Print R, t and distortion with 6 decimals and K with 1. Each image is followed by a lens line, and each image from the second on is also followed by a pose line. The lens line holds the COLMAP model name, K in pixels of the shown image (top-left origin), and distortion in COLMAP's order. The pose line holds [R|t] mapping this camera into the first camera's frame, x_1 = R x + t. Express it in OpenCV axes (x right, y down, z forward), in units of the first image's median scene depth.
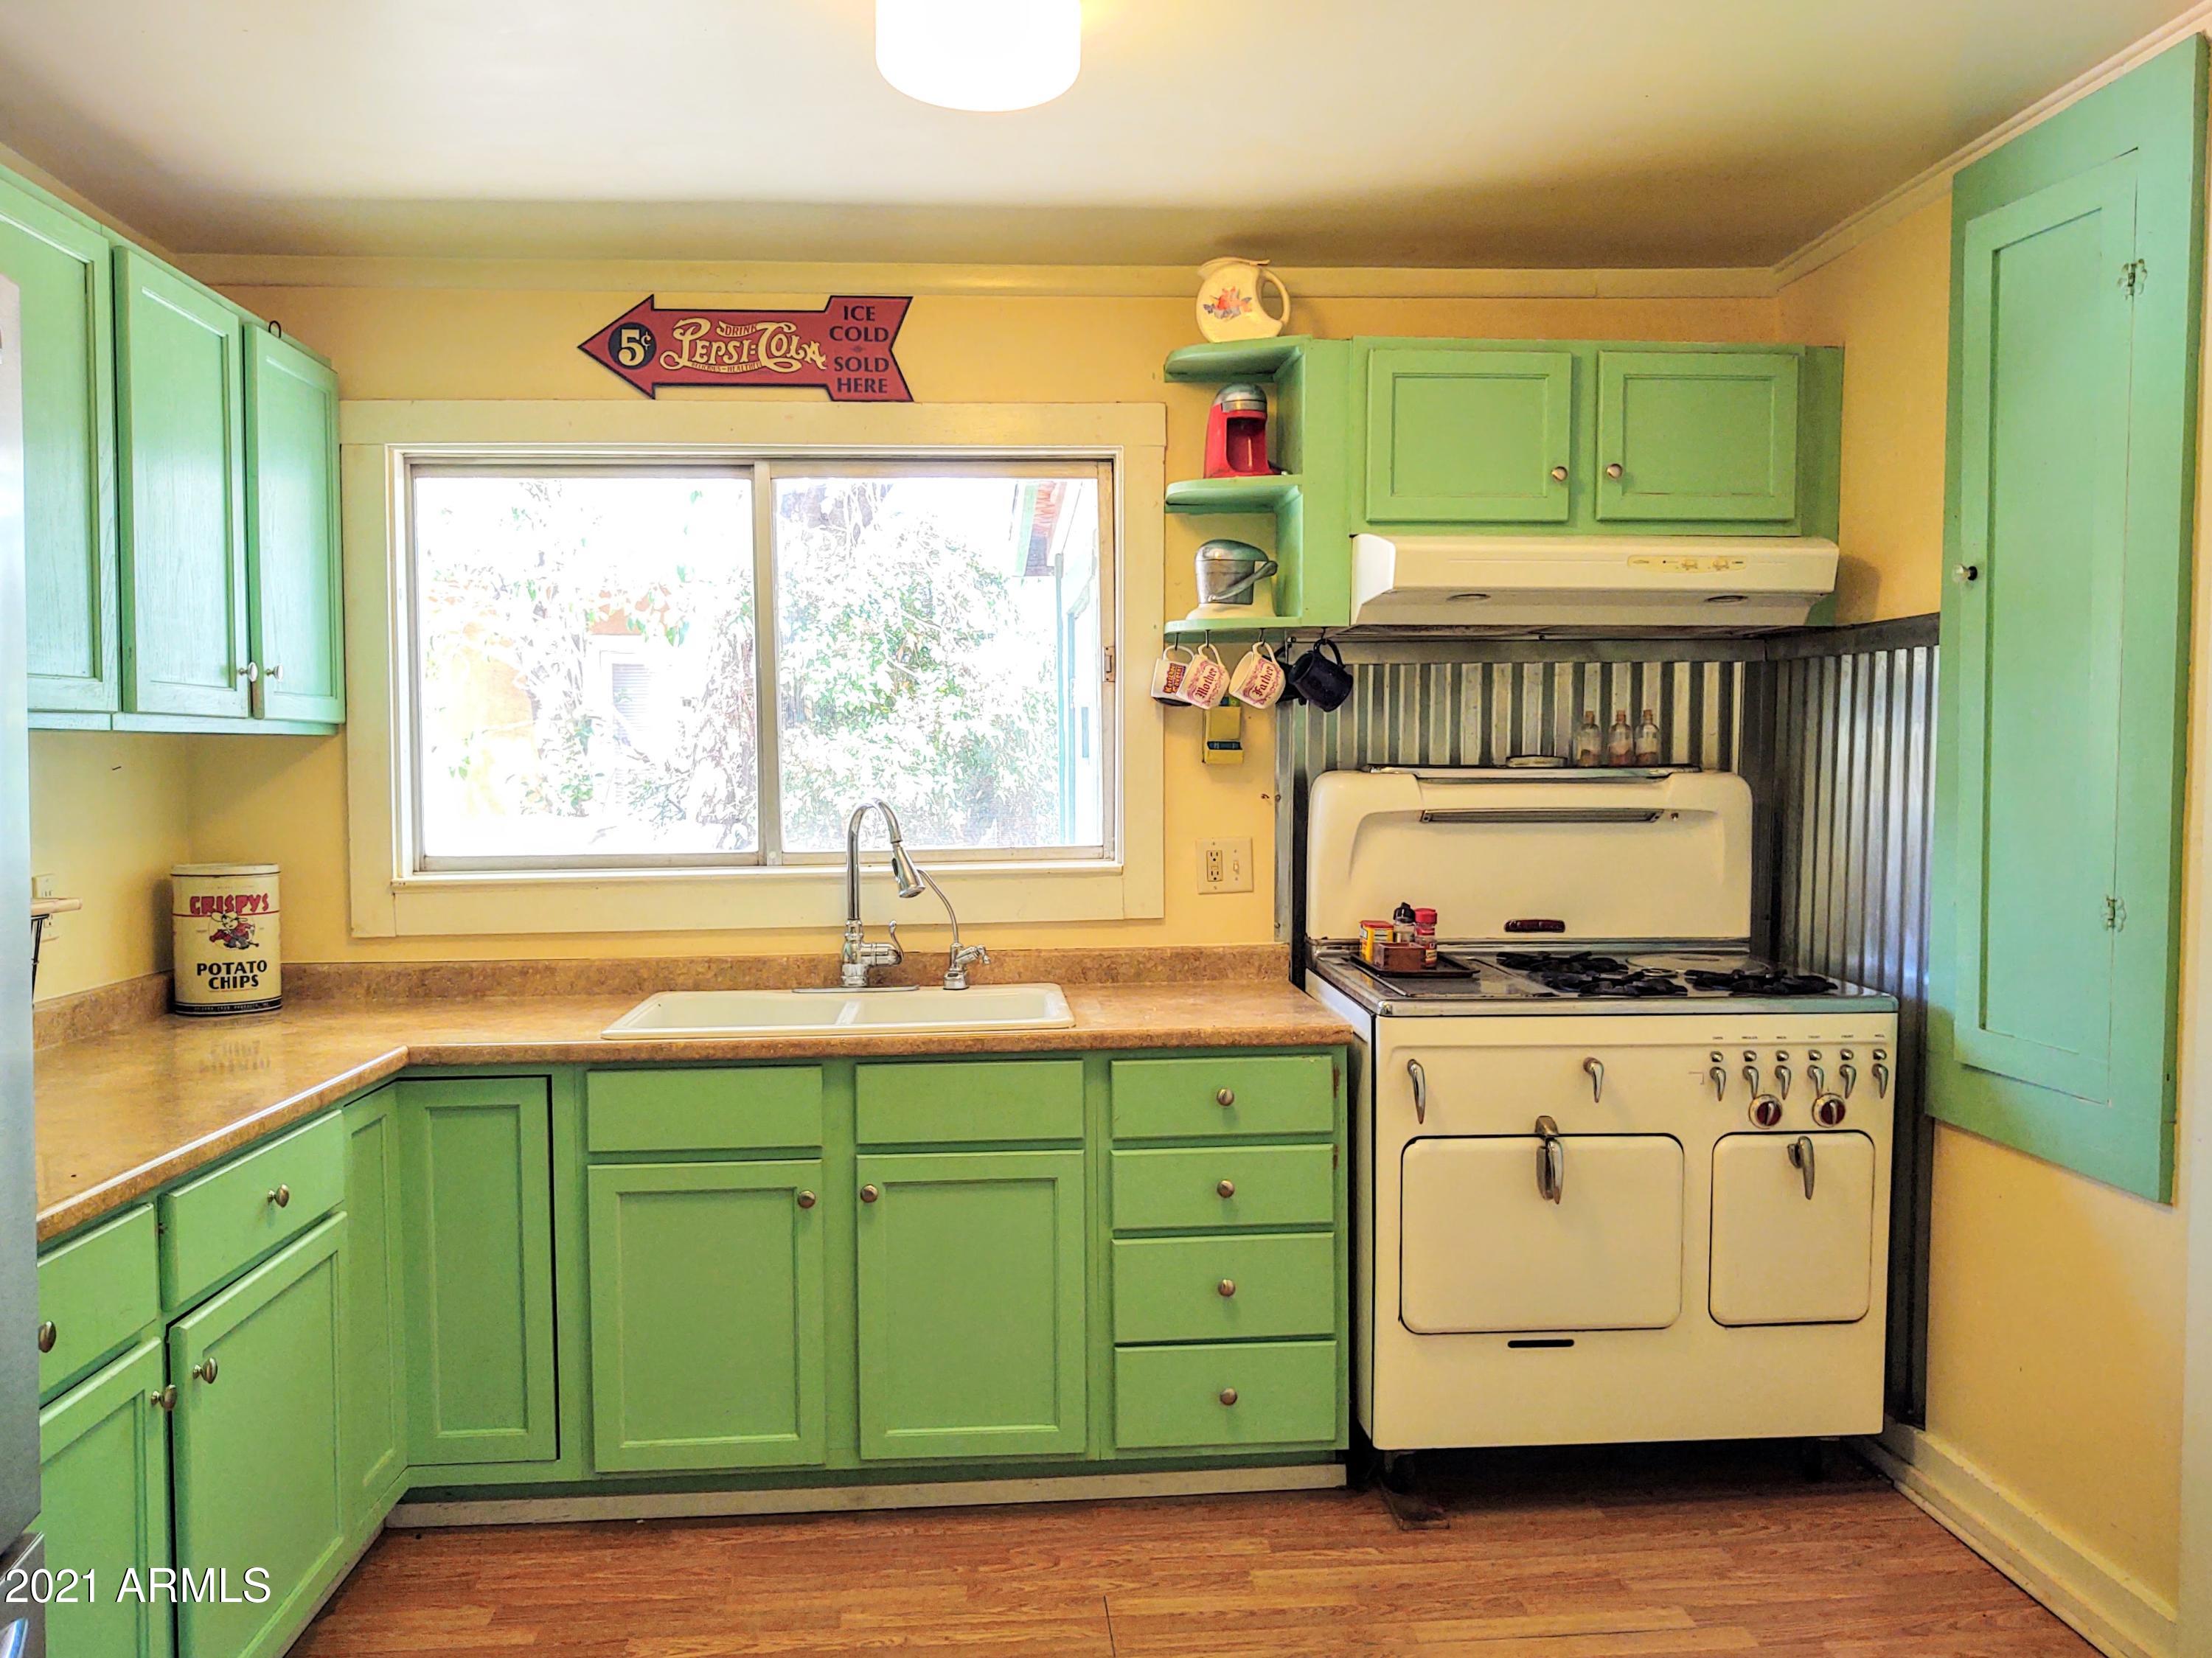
lens RADIAL K [[1699.8, 0, 1106.0], [0, 1699.8, 829.0], [0, 0, 1]] dist [0.082624, -0.196118]
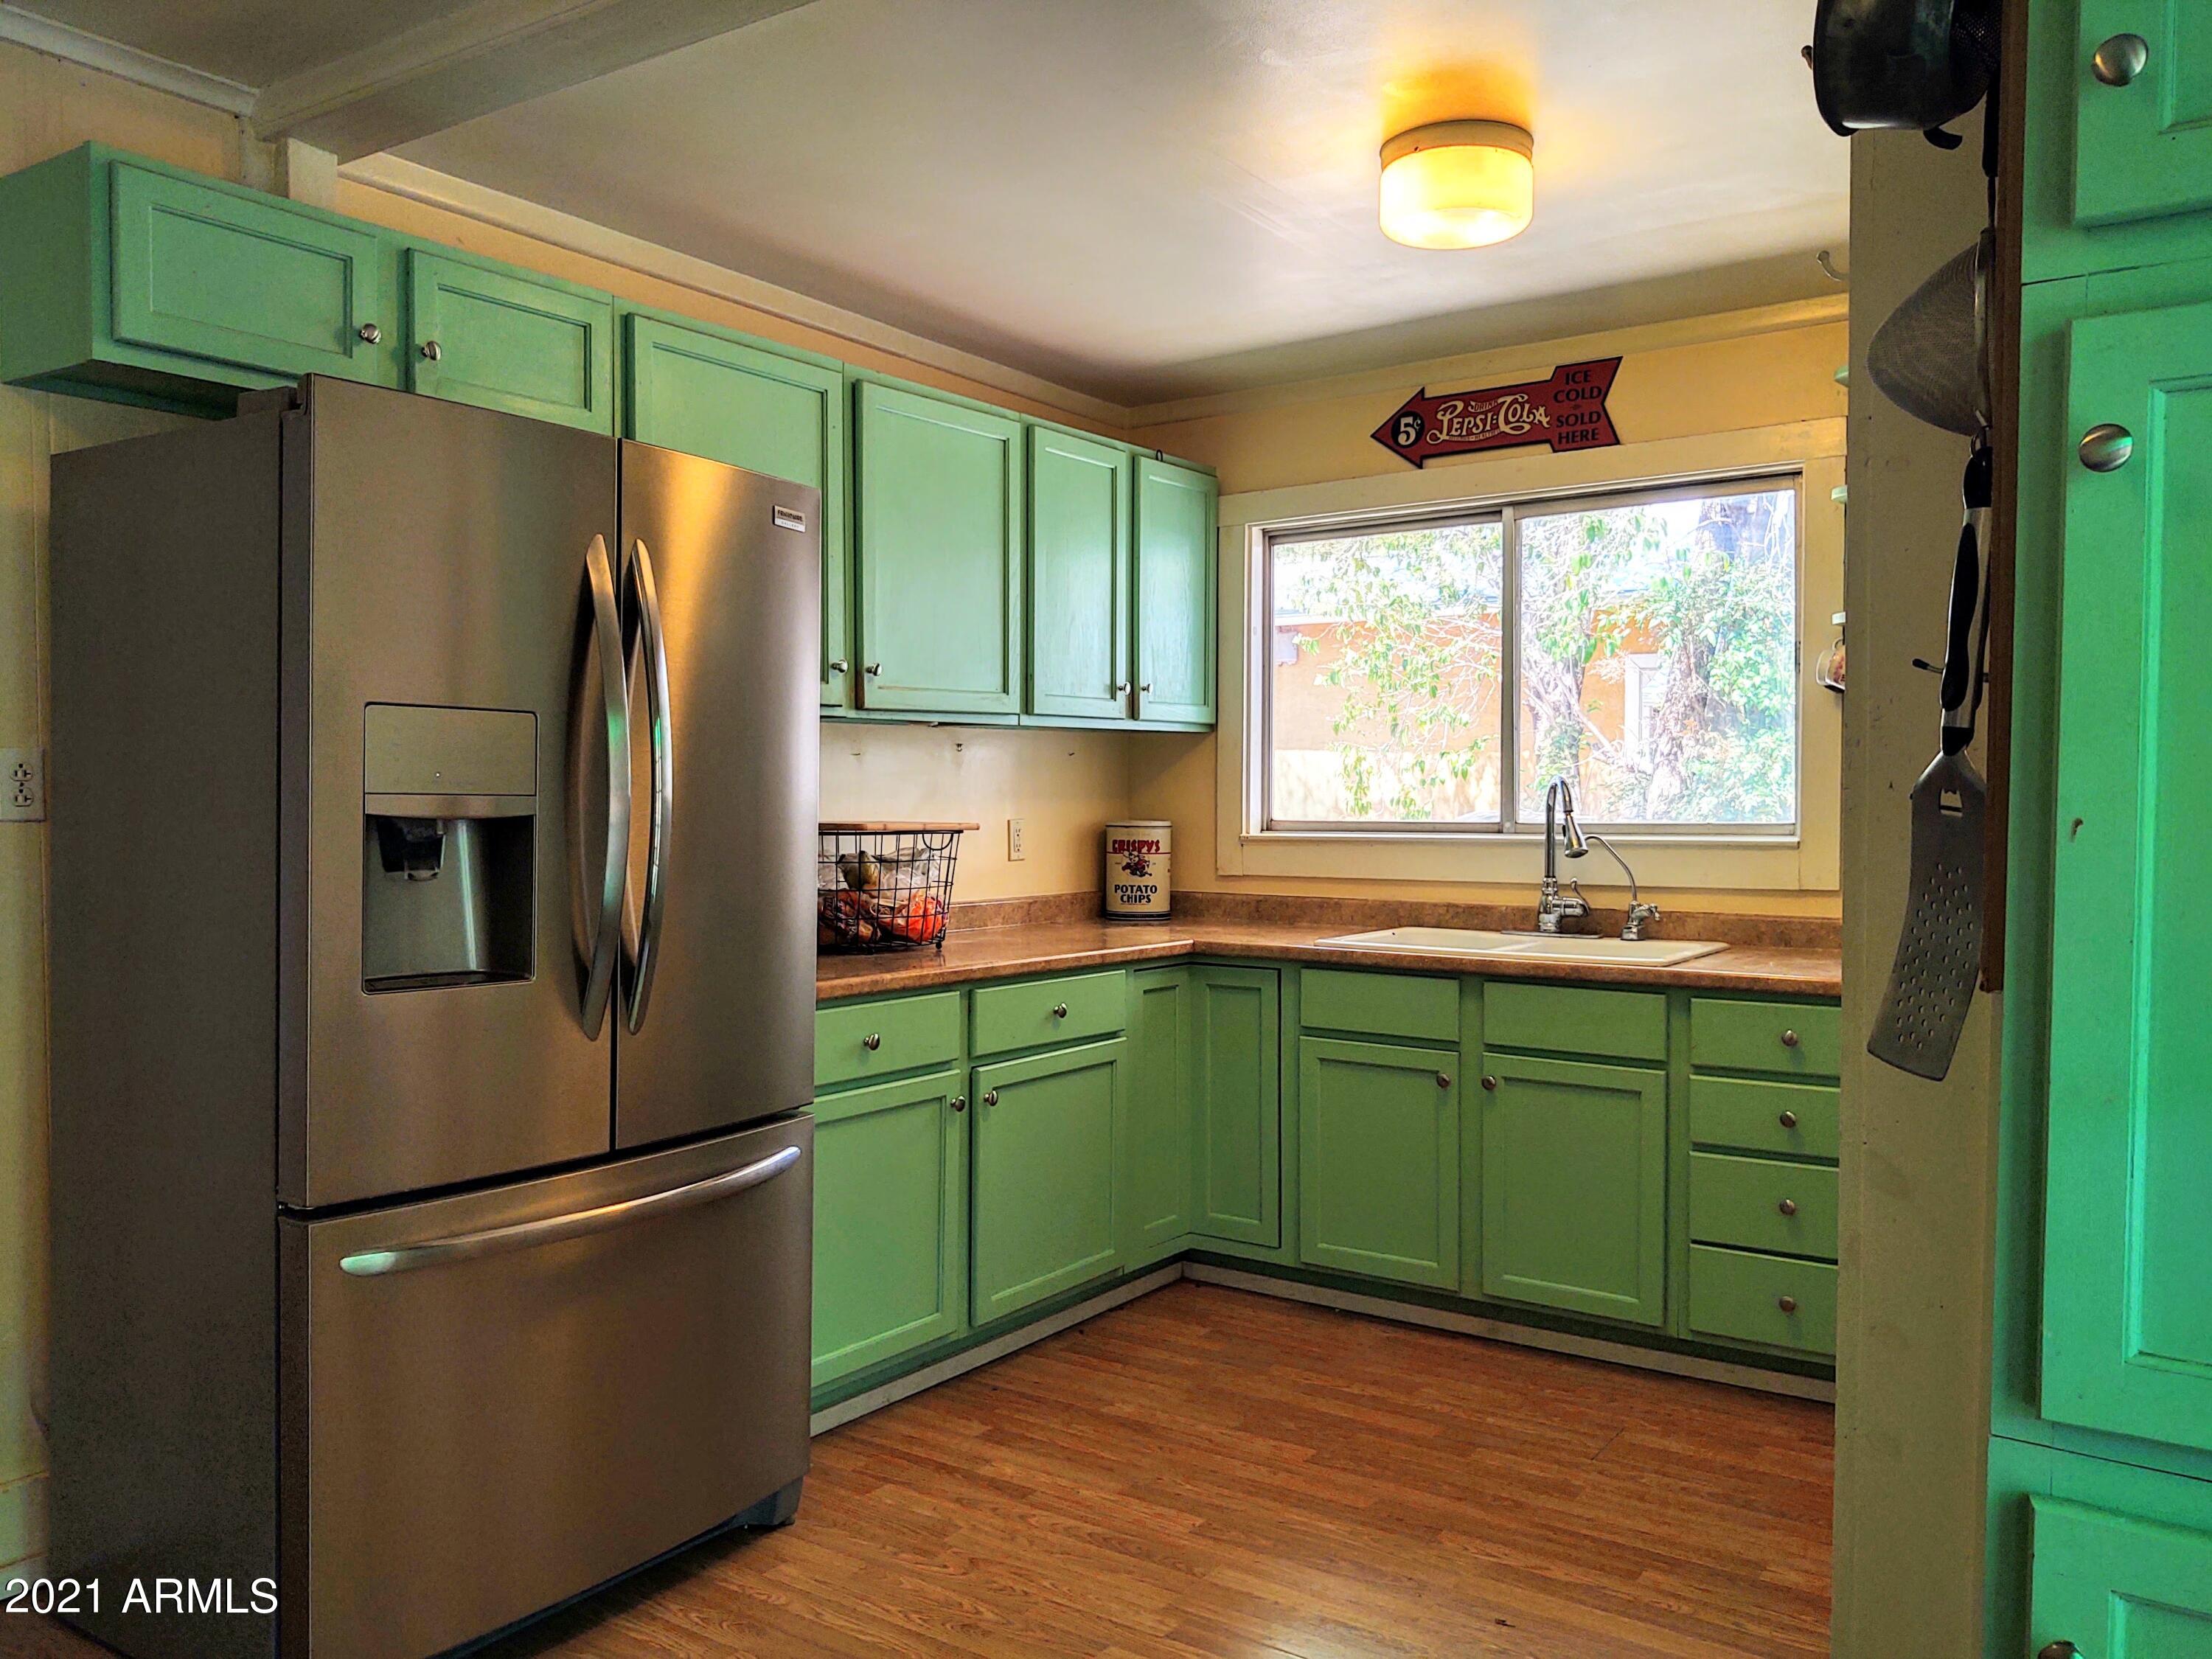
lens RADIAL K [[1700.0, 0, 1106.0], [0, 1700.0, 829.5], [0, 0, 1]] dist [0.082624, -0.196118]
pose [[0.770326, 0.022812, -0.637243, 0.387754], [-0.030668, 0.999529, -0.001291, 0.030820], [0.636913, 0.020537, 0.770662, -0.143013]]
